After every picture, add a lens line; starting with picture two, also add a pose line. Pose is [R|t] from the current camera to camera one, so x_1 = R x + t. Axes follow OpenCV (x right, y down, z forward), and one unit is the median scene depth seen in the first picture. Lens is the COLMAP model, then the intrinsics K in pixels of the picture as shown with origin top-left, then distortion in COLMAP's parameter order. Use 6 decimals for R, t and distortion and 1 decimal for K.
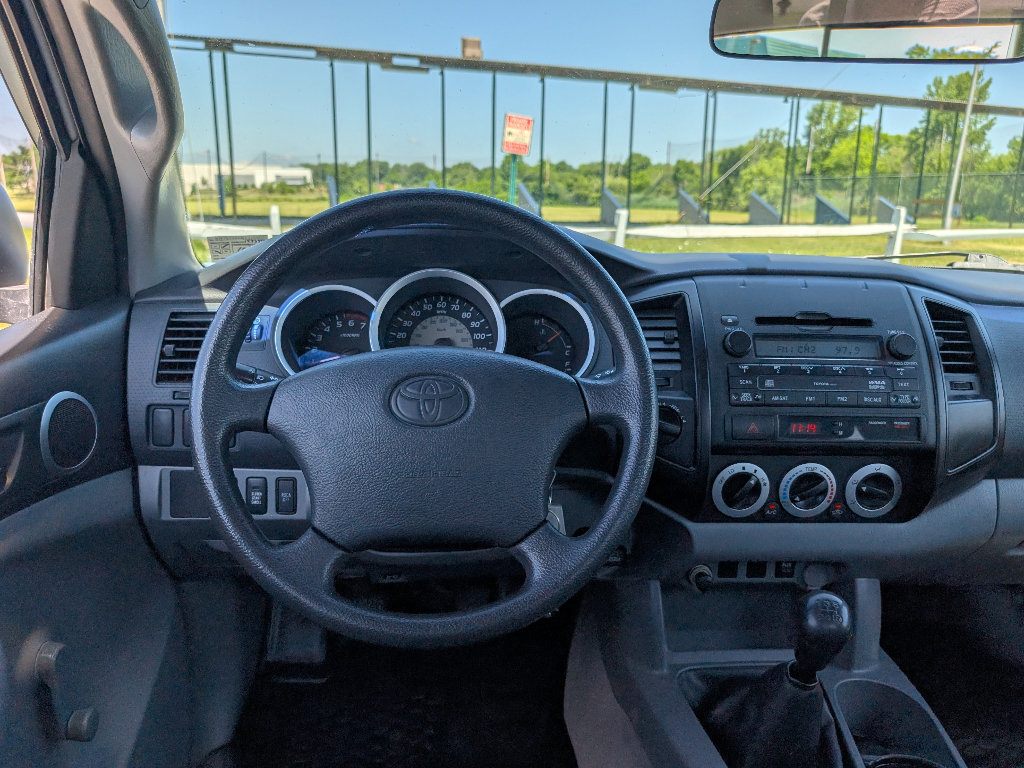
lens RADIAL K [[741.6, 0, 508.1], [0, 741.6, 396.5], [0, 0, 1]] dist [-0.008052, 0.001959]
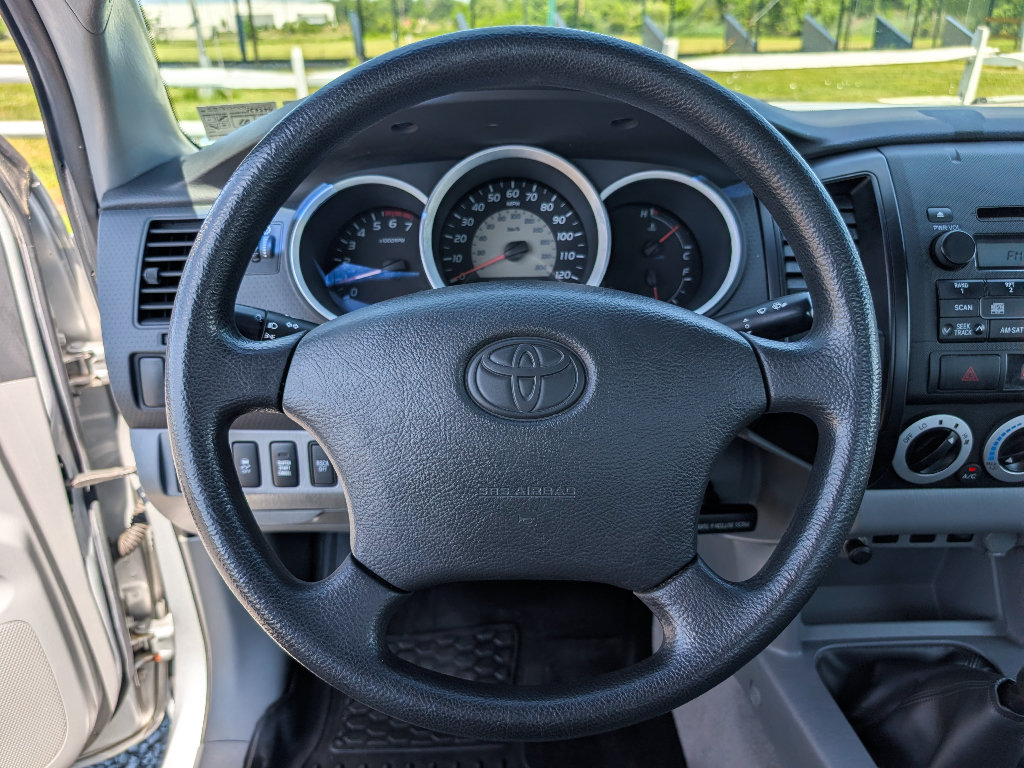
lens RADIAL K [[730.8, 0, 515.7], [0, 730.8, 389.9], [0, 0, 1]] dist [-0.009281, -0.007571]
pose [[0.998961, -0.015791, -0.042760, -0.066619], [0.023828, 0.980602, 0.194554, -0.081188], [0.038858, -0.195370, 0.979959, 0.282613]]
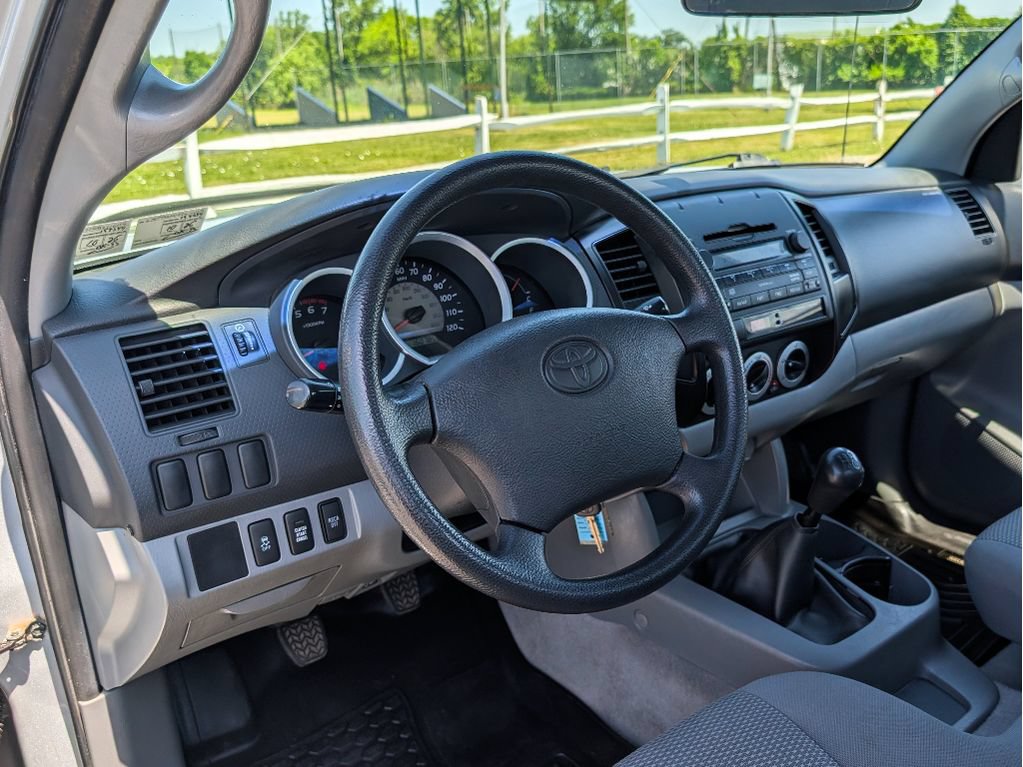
lens RADIAL K [[827.9, 0, 537.2], [0, 827.9, 381.3], [0, 0, 1]] dist [0.091755, -0.262277]
pose [[0.832804, -0.229767, 0.503631, -0.542261], [0.193645, 0.973230, 0.123796, -0.094510], [-0.518593, -0.005573, 0.855003, 0.054647]]
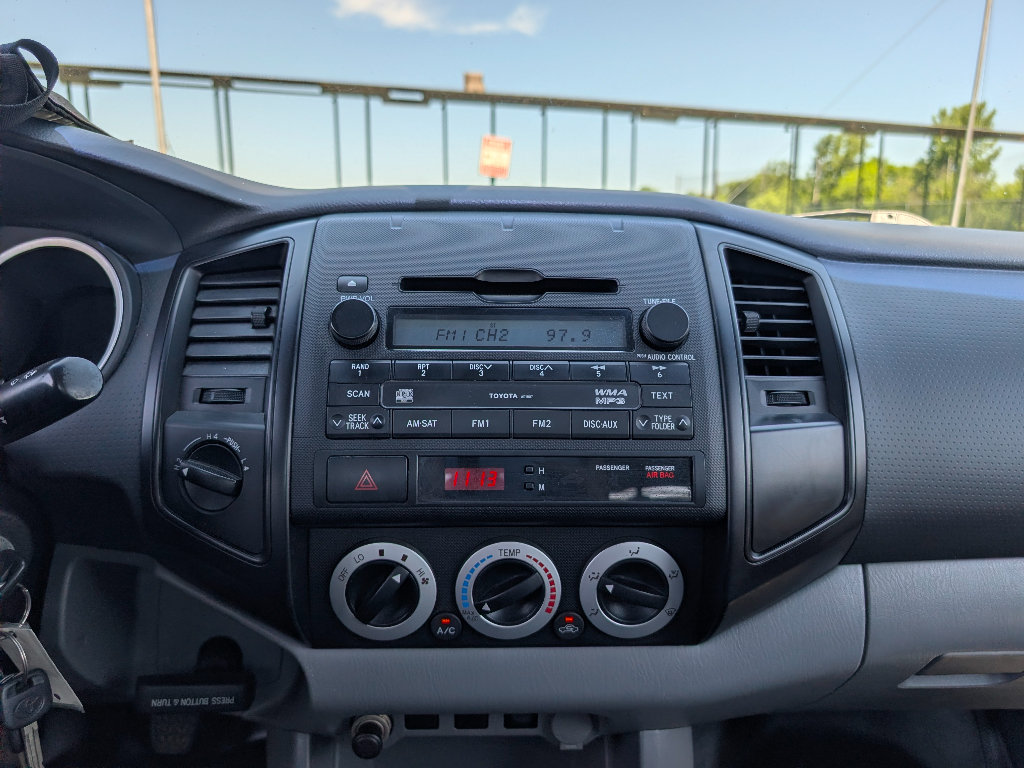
lens RADIAL K [[725.7, 0, 514.4], [0, 725.7, 399.9], [0, 0, 1]] dist [-0.002100, -0.001391]
pose [[0.999825, -0.009568, -0.016049, 0.414846], [0.008993, 0.999327, -0.035570, 0.004060], [0.016379, 0.035419, 0.999238, 0.451316]]
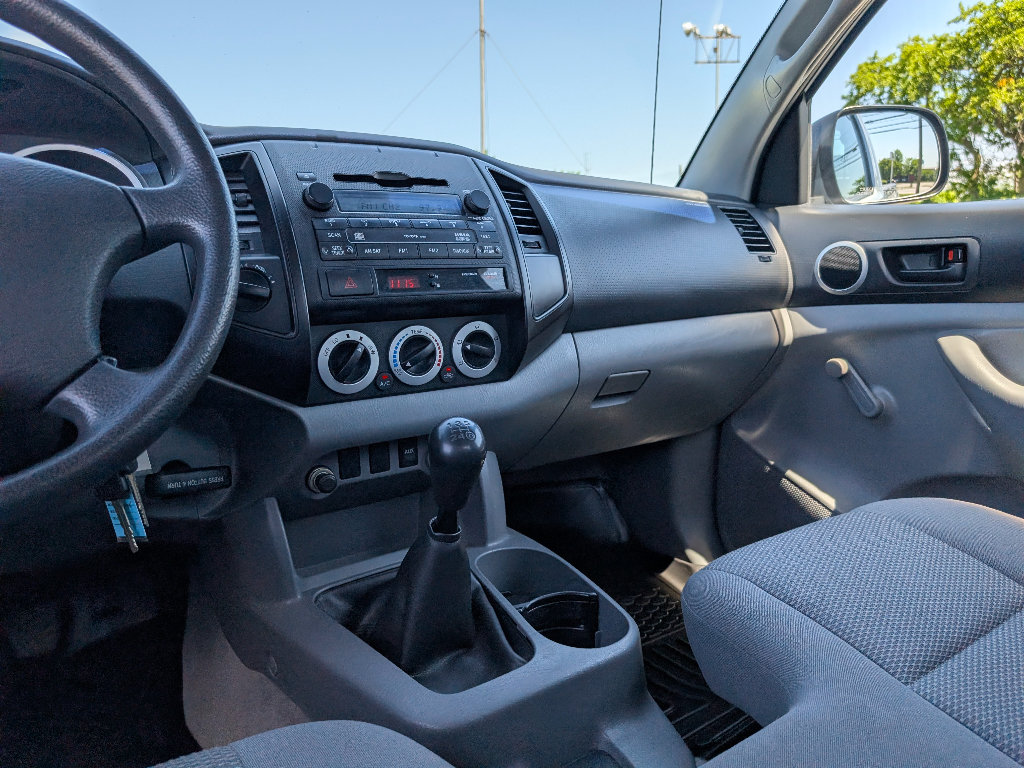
lens RADIAL K [[730.8, 0, 515.7], [0, 730.8, 389.9], [0, 0, 1]] dist [-0.009281, -0.007571]
pose [[0.841423, -0.131984, 0.524011, 0.012104], [0.172229, 0.984643, -0.028551, 0.217289], [-0.512195, 0.114273, 0.851233, 0.136306]]
